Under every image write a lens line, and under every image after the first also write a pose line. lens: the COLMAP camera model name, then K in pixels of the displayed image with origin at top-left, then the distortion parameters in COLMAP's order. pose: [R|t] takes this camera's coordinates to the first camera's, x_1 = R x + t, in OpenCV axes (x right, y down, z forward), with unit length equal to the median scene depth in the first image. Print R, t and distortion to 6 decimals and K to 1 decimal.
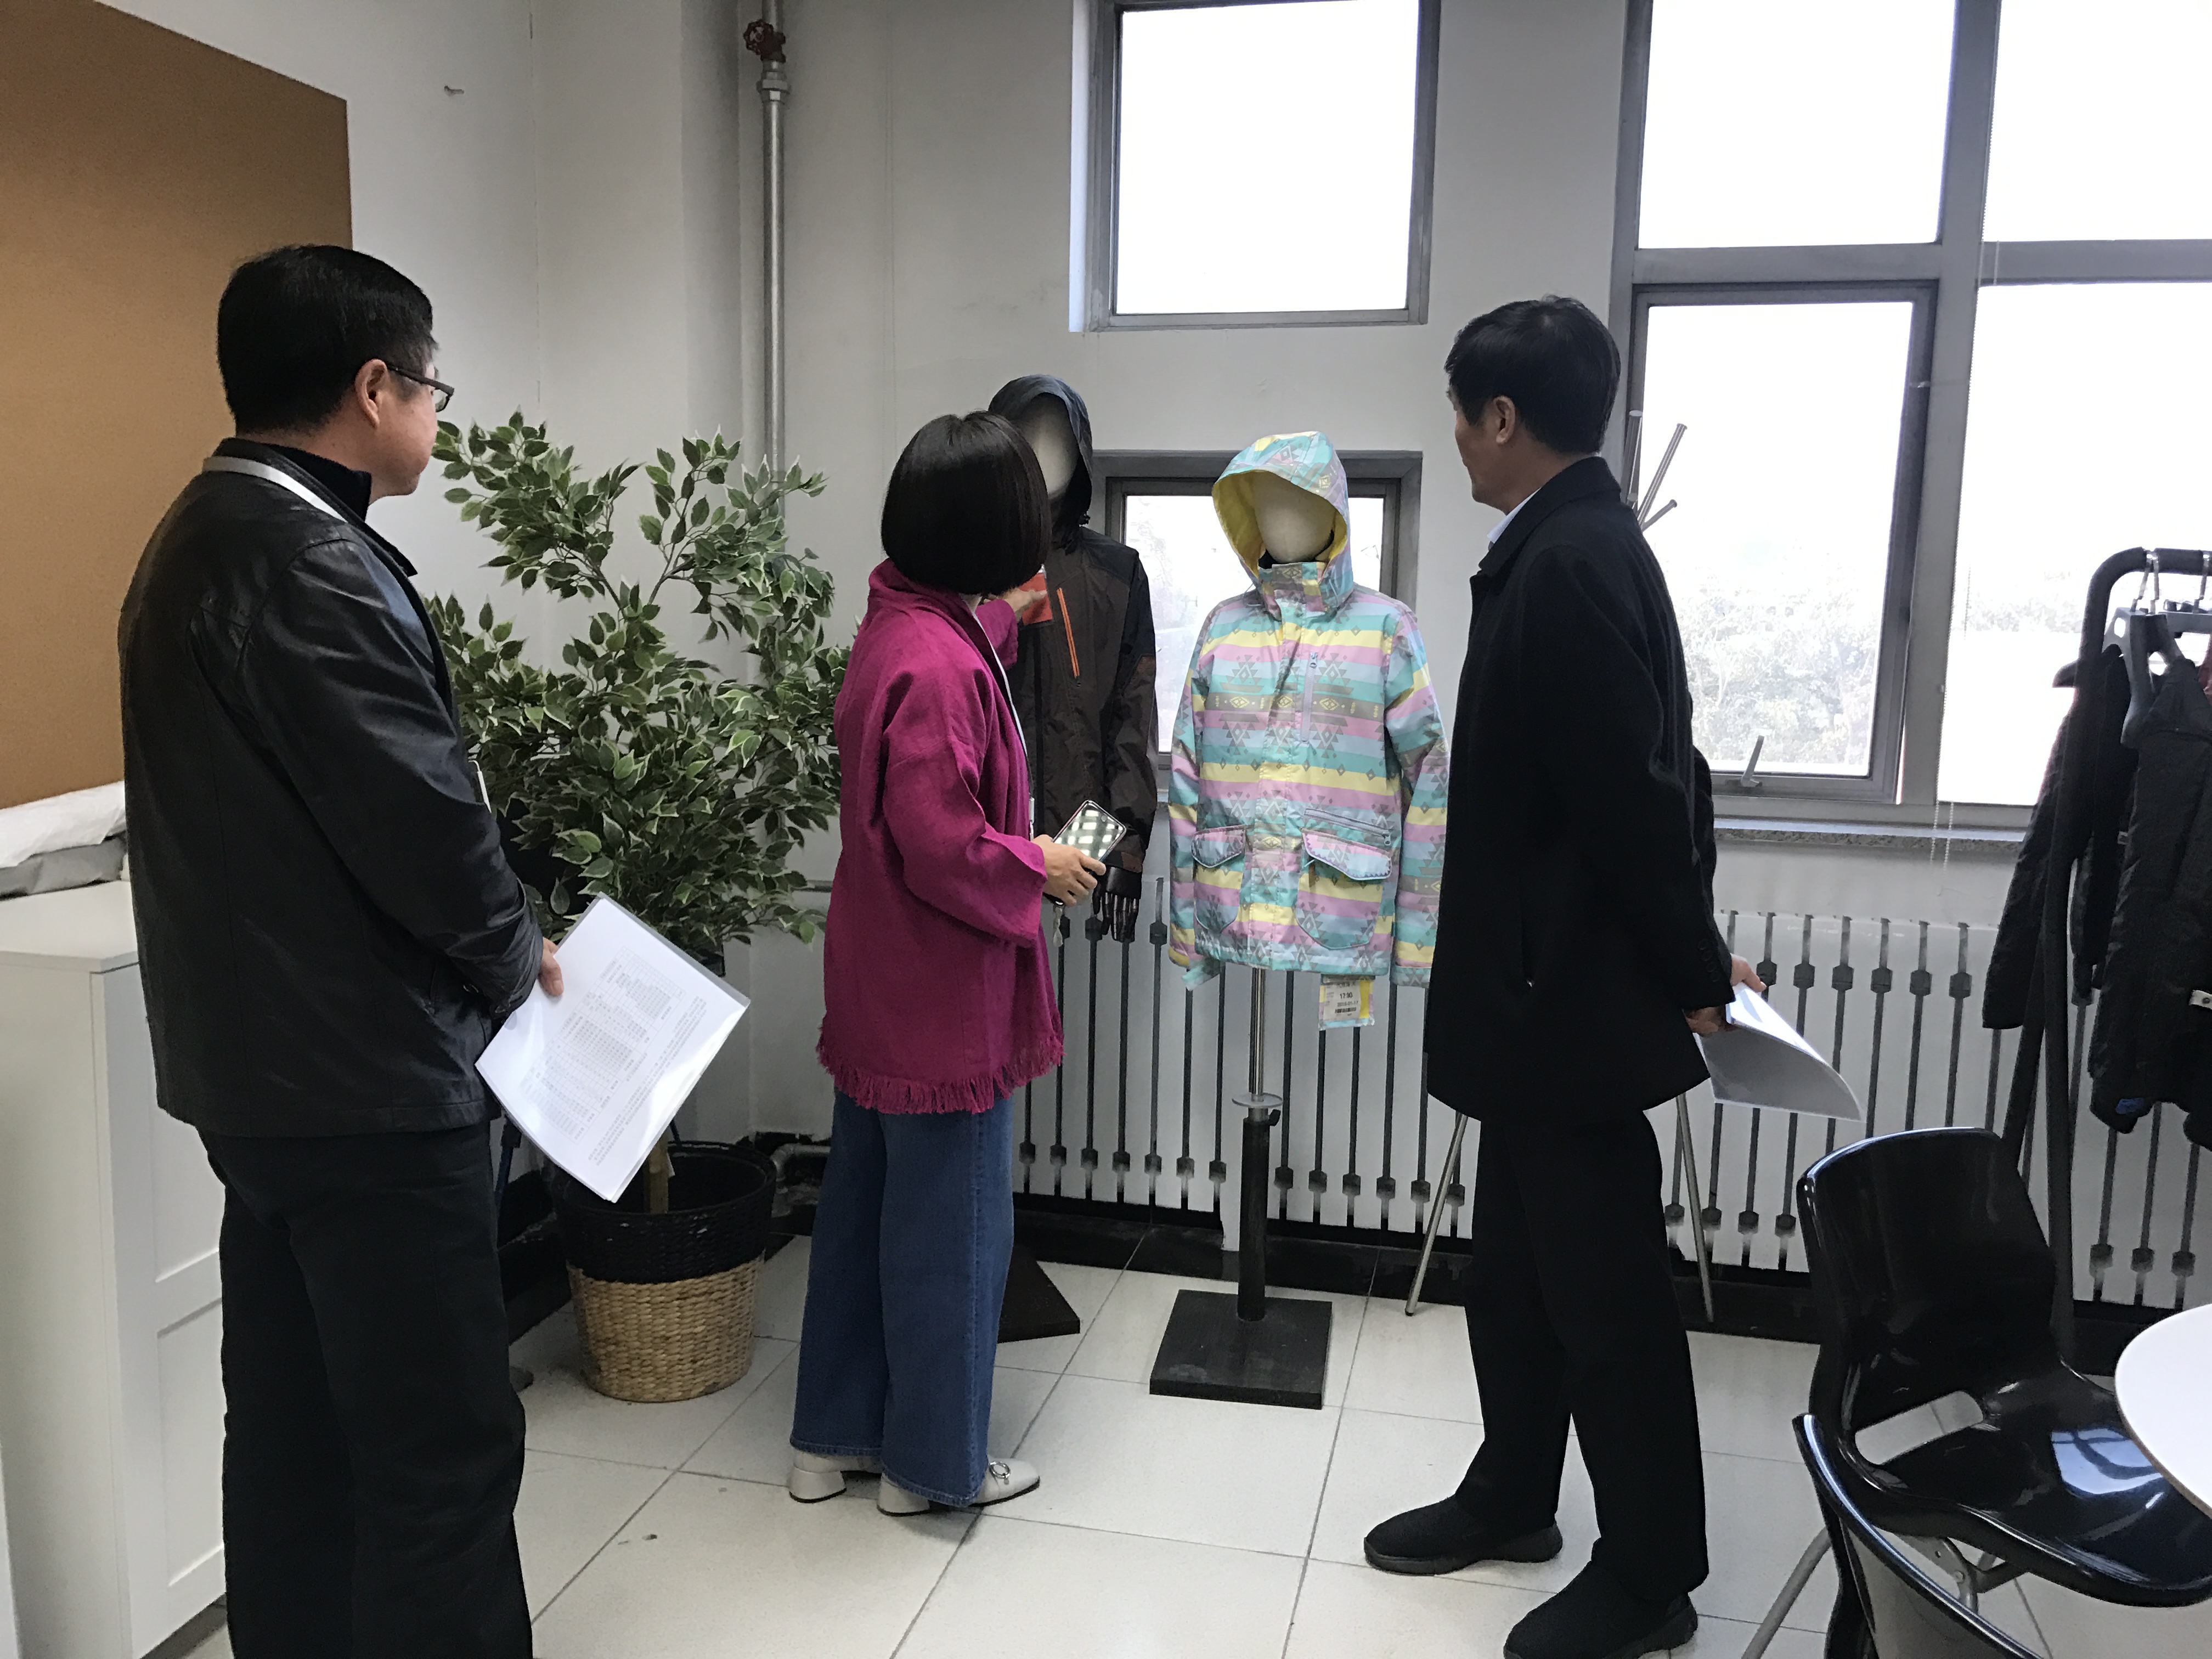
lens RADIAL K [[1794.9, 0, 1106.0], [0, 1794.9, 829.5], [0, 0, 1]] dist [-0.262925, 0.001230]
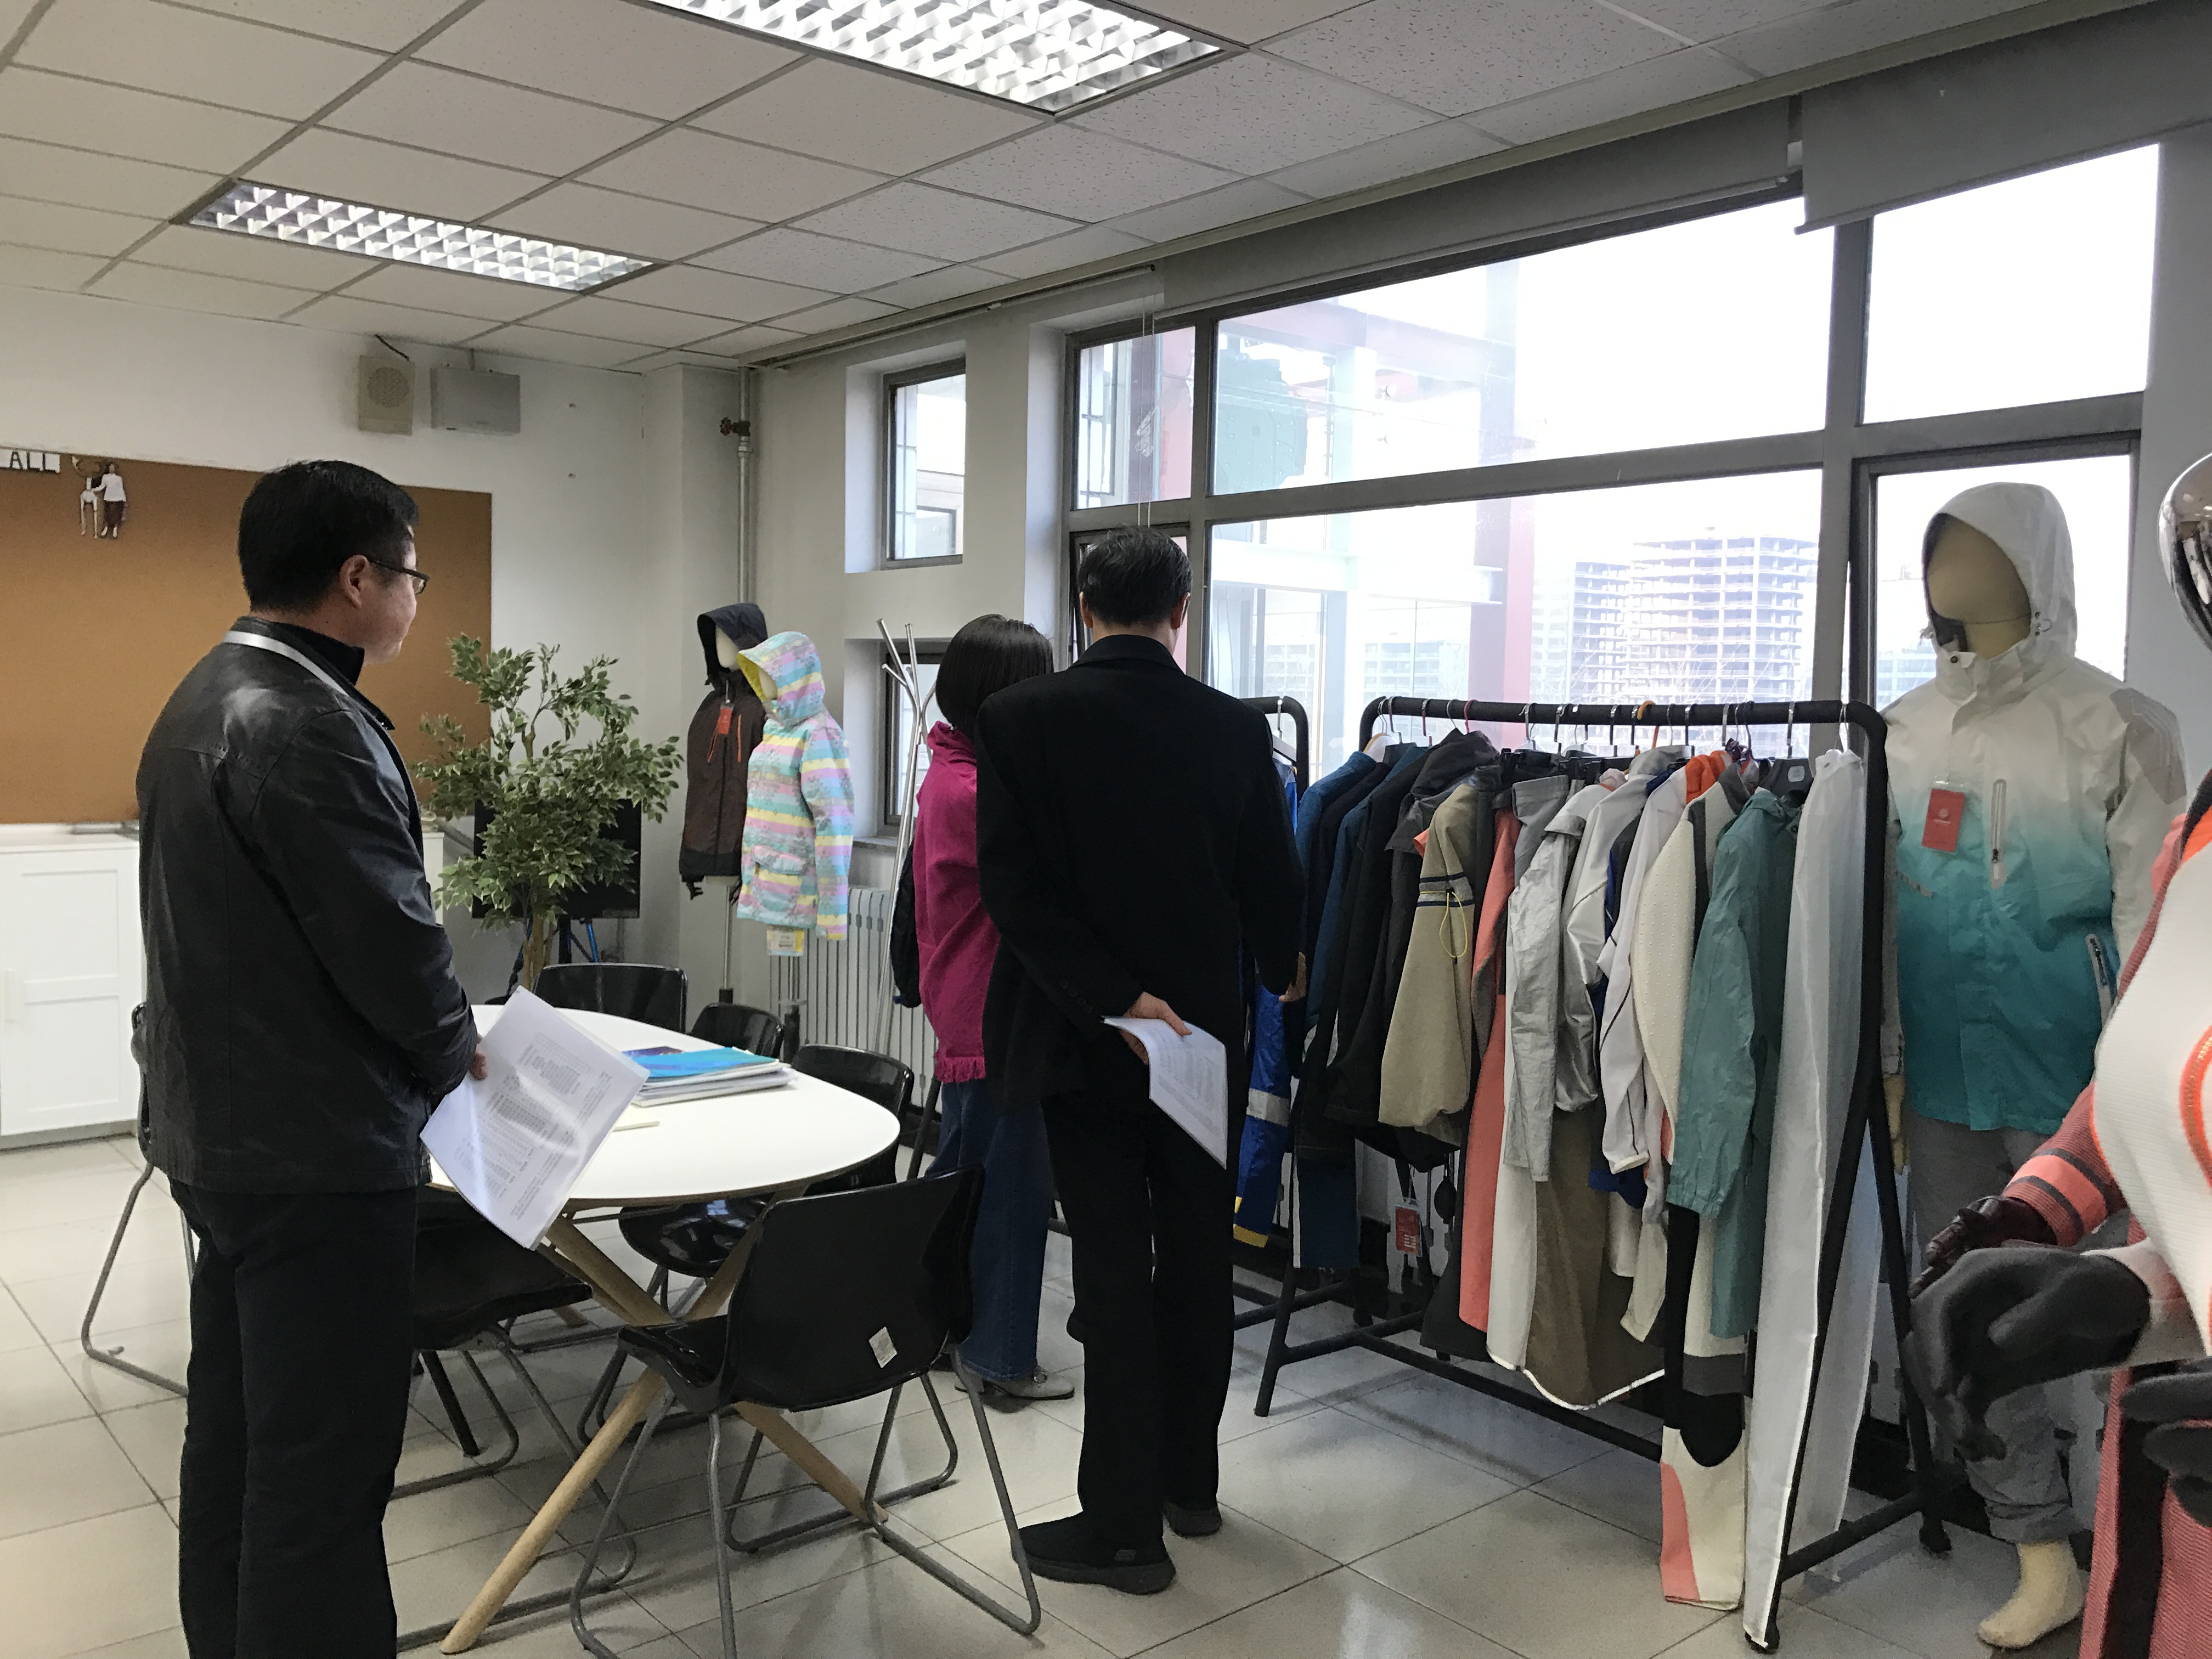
lens RADIAL K [[1824.9, 0, 1106.0], [0, 1824.9, 829.5], [0, 0, 1]] dist [-0.217357, 0.000359]
pose [[0.999625, 0.013106, -0.024051, 0.146093], [-0.015646, 0.993954, -0.108676, 0.051676], [0.022481, 0.109012, 0.993786, -0.242518]]
